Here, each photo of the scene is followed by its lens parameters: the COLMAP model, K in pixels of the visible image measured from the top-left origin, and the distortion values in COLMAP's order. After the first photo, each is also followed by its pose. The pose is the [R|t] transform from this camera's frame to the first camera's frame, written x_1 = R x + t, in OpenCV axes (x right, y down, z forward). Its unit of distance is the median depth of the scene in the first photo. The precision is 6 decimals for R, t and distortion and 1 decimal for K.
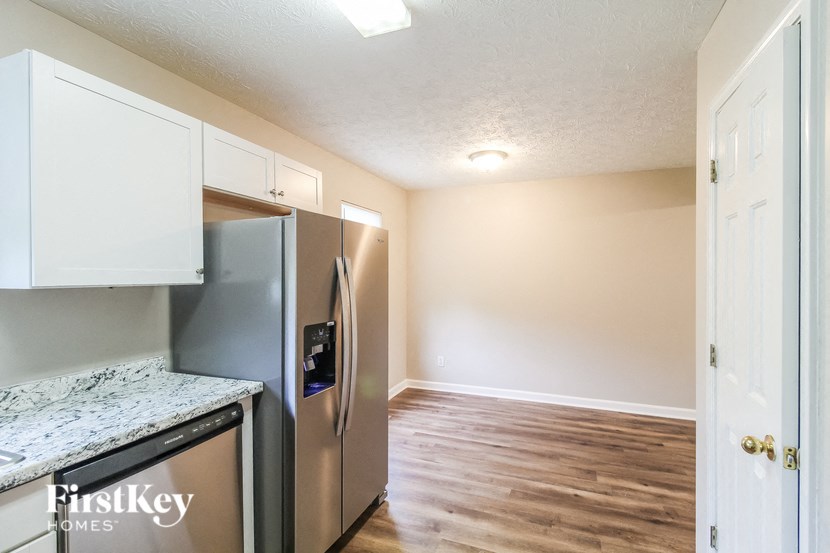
lens RADIAL K [[380.5, 0, 421.8], [0, 380.5, 278.5], [0, 0, 1]] dist [-0.001133, -0.000498]
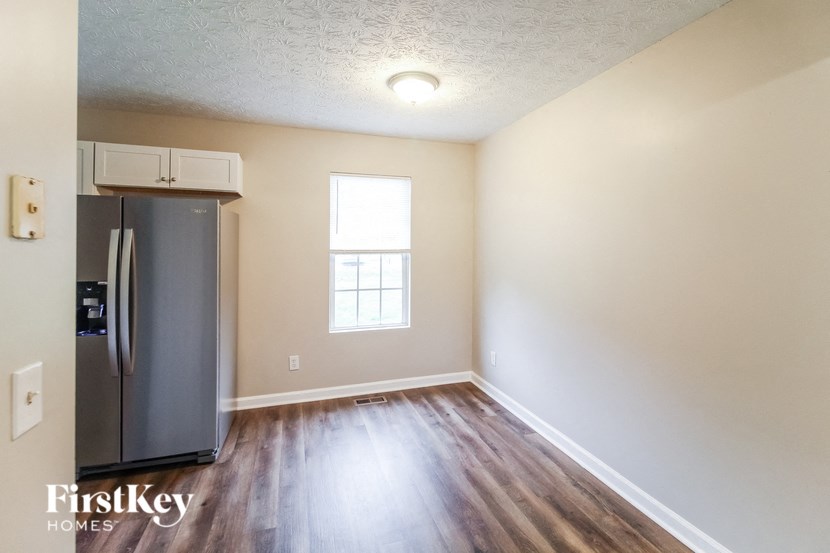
lens RADIAL K [[380.5, 0, 417.1], [0, 380.5, 238.9], [0, 0, 1]] dist [-0.001133, -0.000498]
pose [[0.651263, -0.001976, -0.758850, 1.387385], [-0.017163, 0.999702, -0.017332, -0.021188], [0.758658, 0.024312, 0.651035, 0.977098]]
